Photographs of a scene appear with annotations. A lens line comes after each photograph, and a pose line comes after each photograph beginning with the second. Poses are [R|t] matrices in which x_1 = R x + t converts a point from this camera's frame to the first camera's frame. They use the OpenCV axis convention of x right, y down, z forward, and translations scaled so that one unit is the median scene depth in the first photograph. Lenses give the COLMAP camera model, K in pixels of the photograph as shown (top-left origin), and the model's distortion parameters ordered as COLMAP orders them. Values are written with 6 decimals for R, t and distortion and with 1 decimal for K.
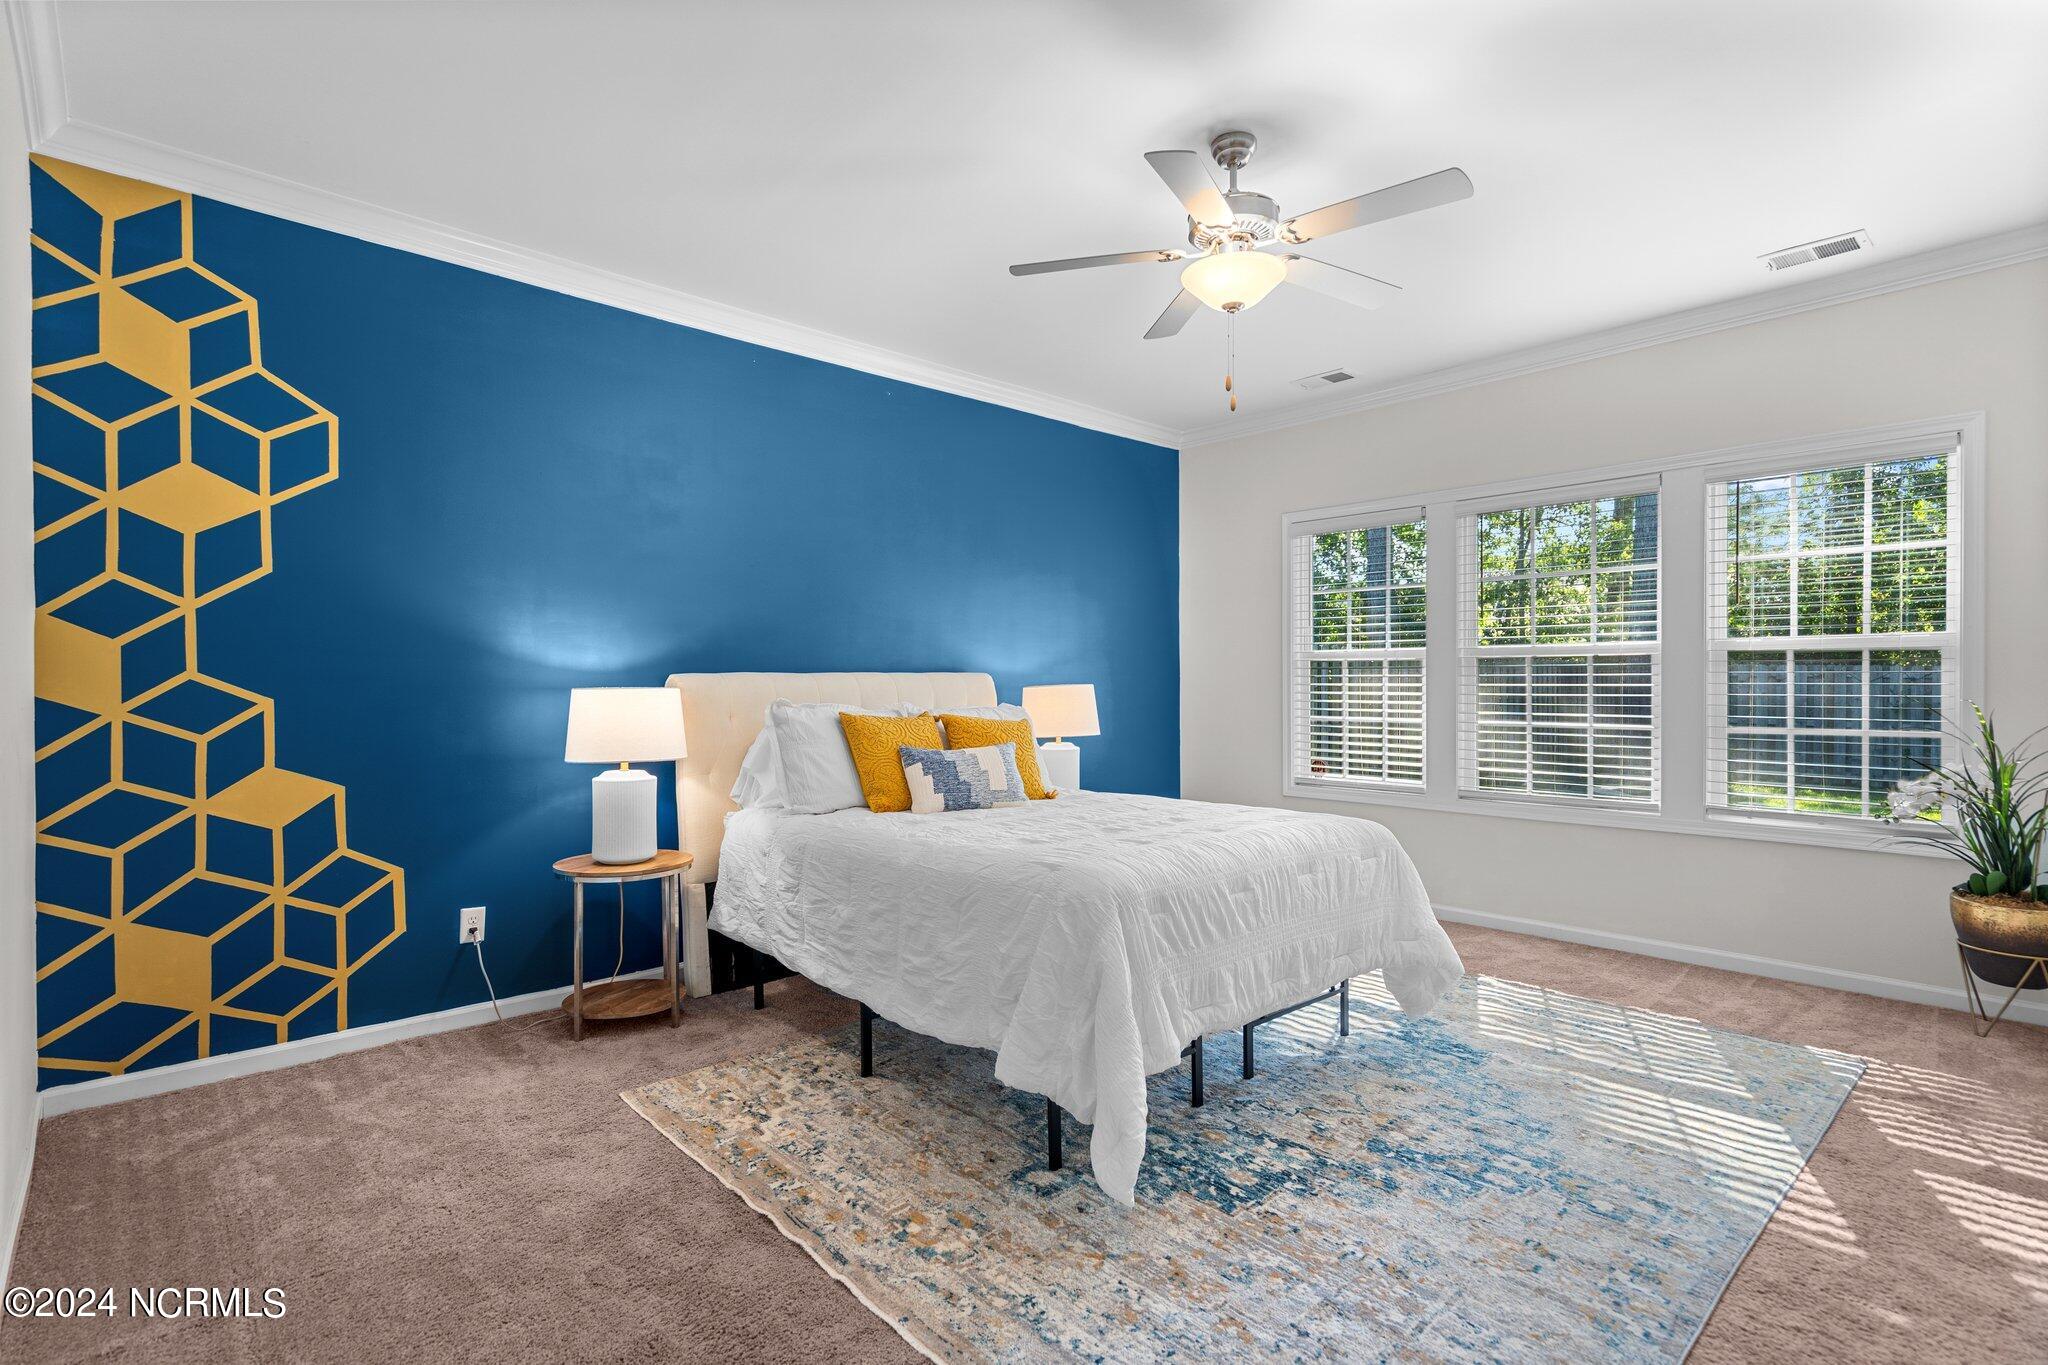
lens RADIAL K [[972.0, 0, 1054.0], [0, 972.0, 693.3], [0, 0, 1]] dist [0.000079, 0.000814]
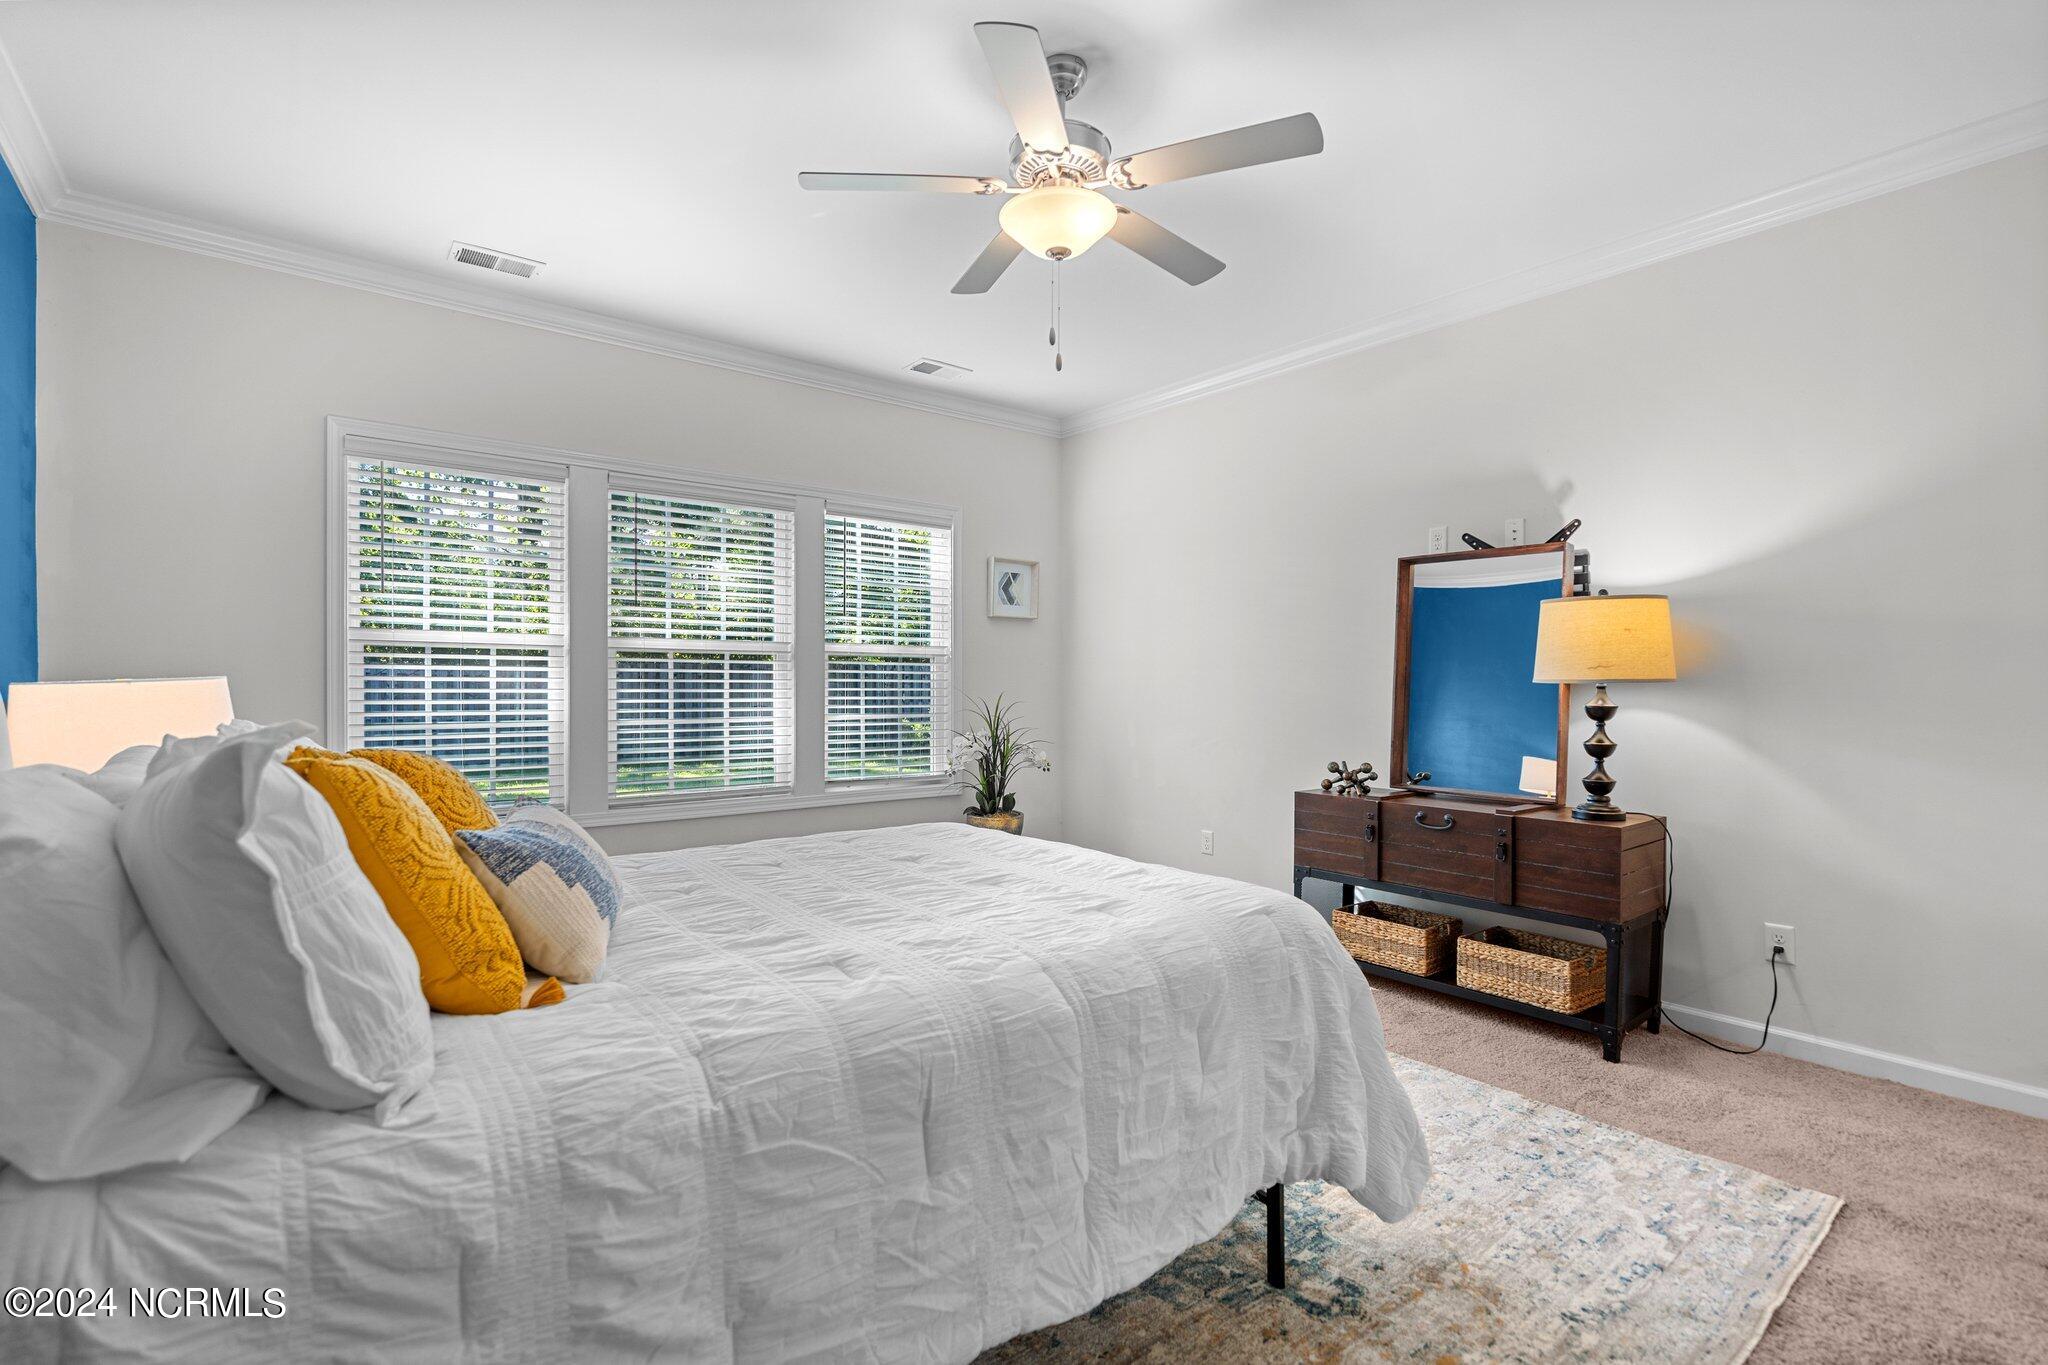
lens RADIAL K [[923.4, 0, 1023.1], [0, 923.4, 689.6], [0, 0, 1]] dist [-0.001197, 0.000762]
pose [[0.103259, -0.007235, 0.994628, -0.525111], [0.003962, 0.999969, 0.006862, -0.005587], [-0.994647, 0.003232, 0.103285, 0.762996]]
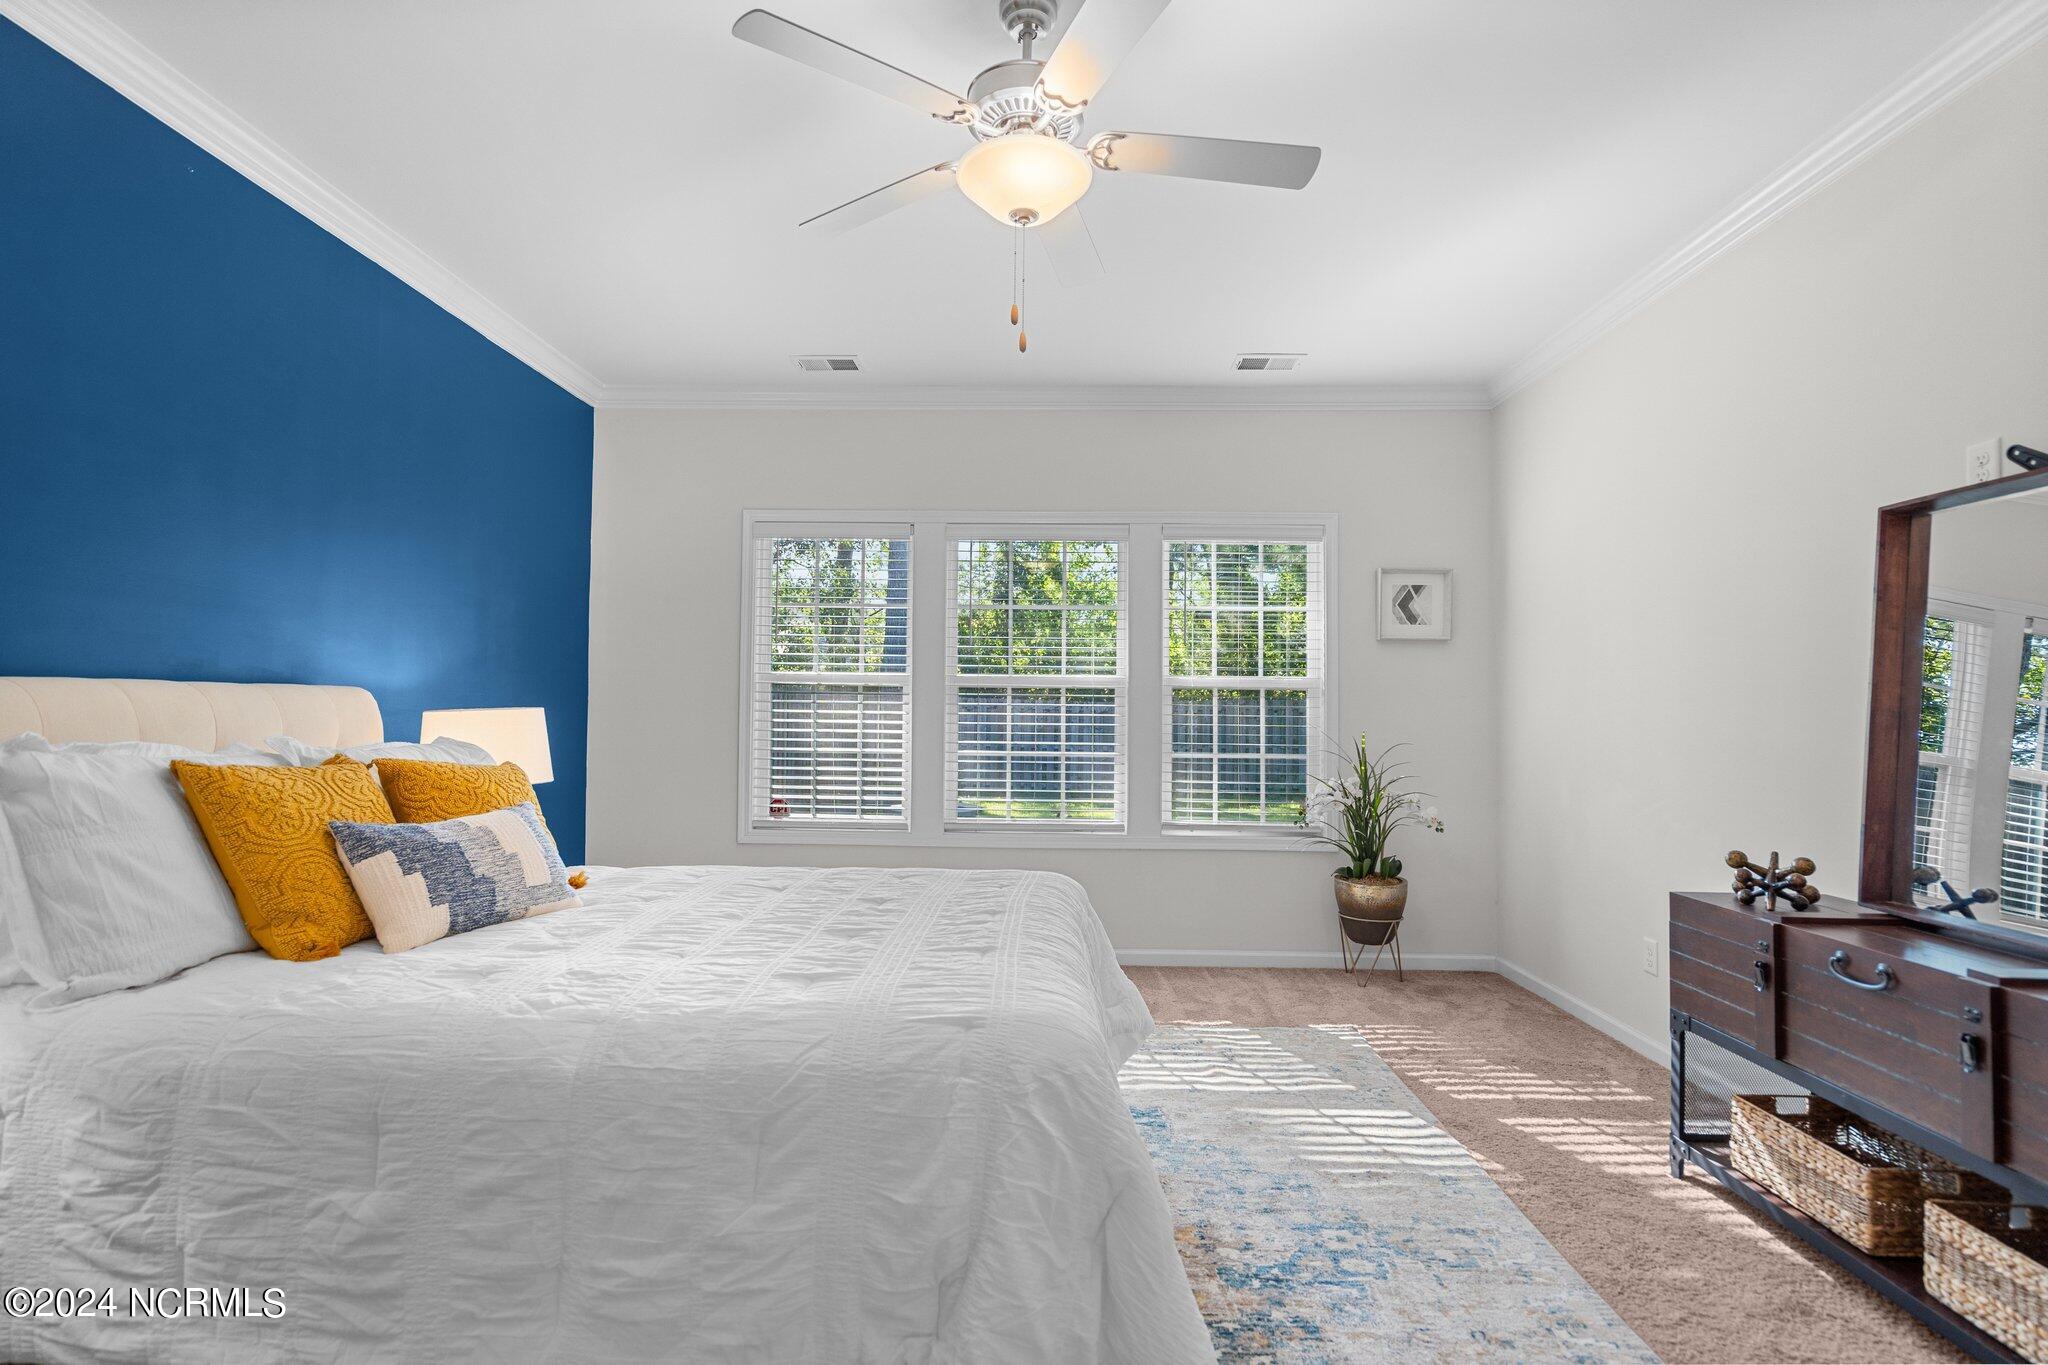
lens RADIAL K [[947.9, 0, 1028.0], [0, 947.9, 690.0], [0, 0, 1]] dist [0.003373, -0.000139]
pose [[0.712589, 0.026778, 0.701071, -0.259985], [-0.005441, 0.999452, -0.032644, -0.002275], [-0.701561, 0.019447, 0.712344, 0.384510]]
